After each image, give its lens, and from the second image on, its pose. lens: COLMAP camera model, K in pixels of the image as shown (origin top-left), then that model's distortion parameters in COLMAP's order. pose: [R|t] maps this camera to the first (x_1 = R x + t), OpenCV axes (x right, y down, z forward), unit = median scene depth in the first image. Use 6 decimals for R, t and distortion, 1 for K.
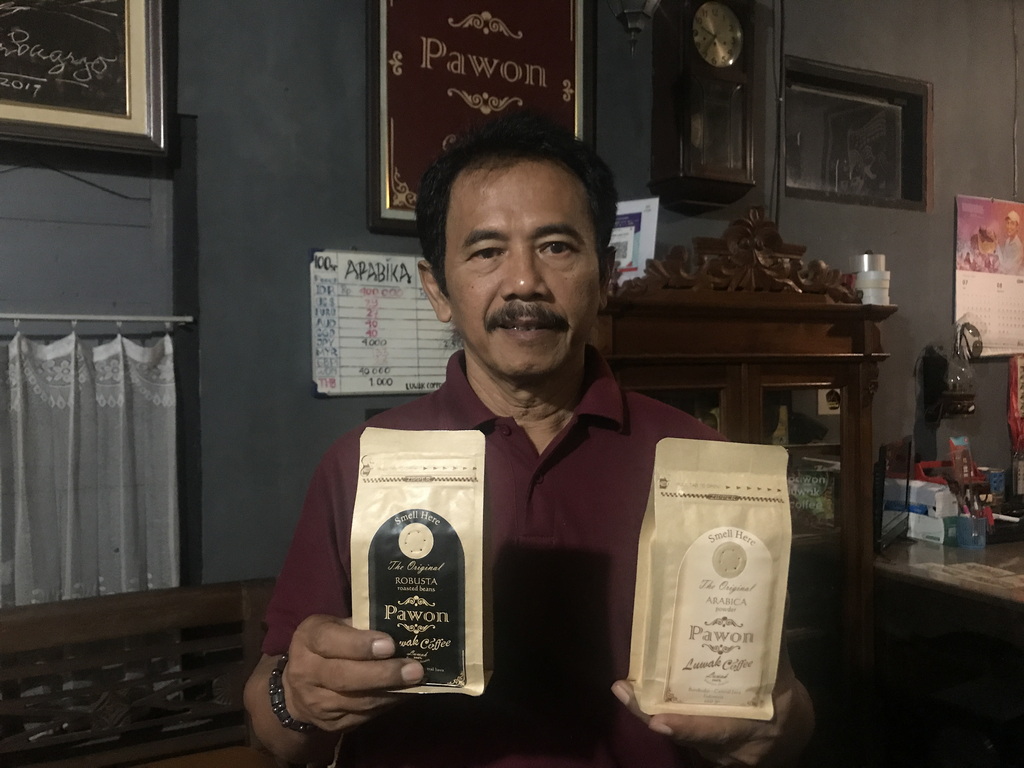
lens RADIAL K [[878.5, 0, 480.4], [0, 878.5, 383.3], [0, 0, 1]] dist [0.009204, 0.012252]
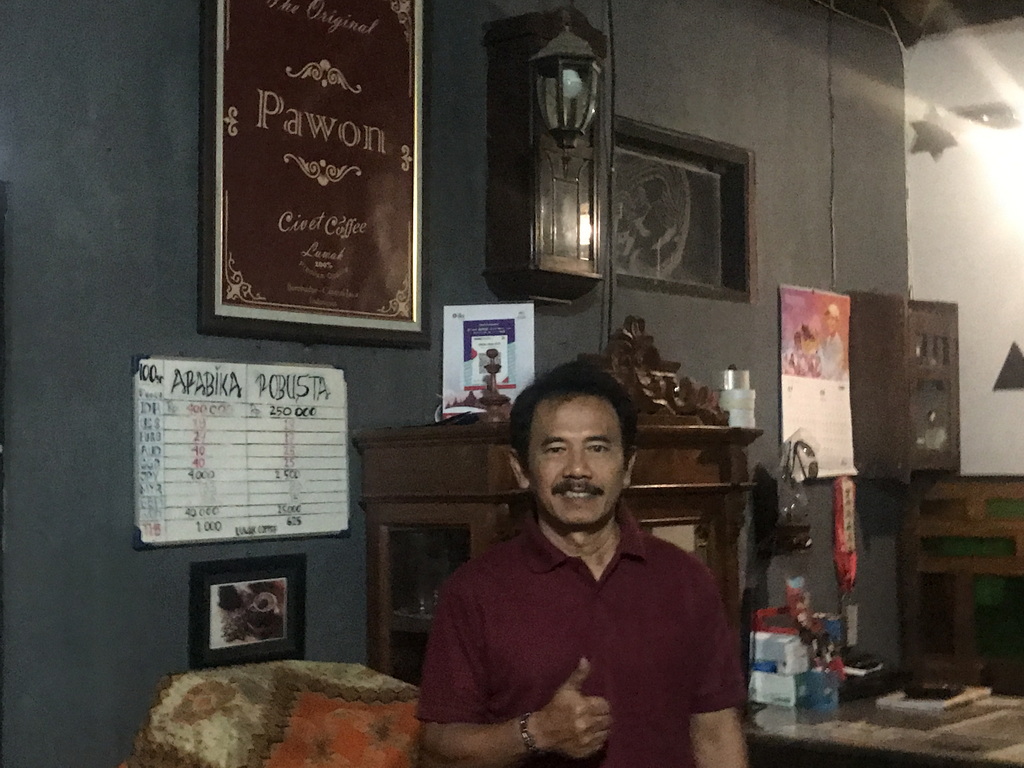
lens RADIAL K [[1544.3, 0, 512.0], [0, 1544.3, 384.0], [0, 0, 1]] dist [0.270994, -1.311947]
pose [[0.919421, 0.019776, 0.392778, -0.387872], [0.009458, 0.997334, -0.072355, -0.023074], [-0.393162, 0.070240, 0.916782, -0.348842]]
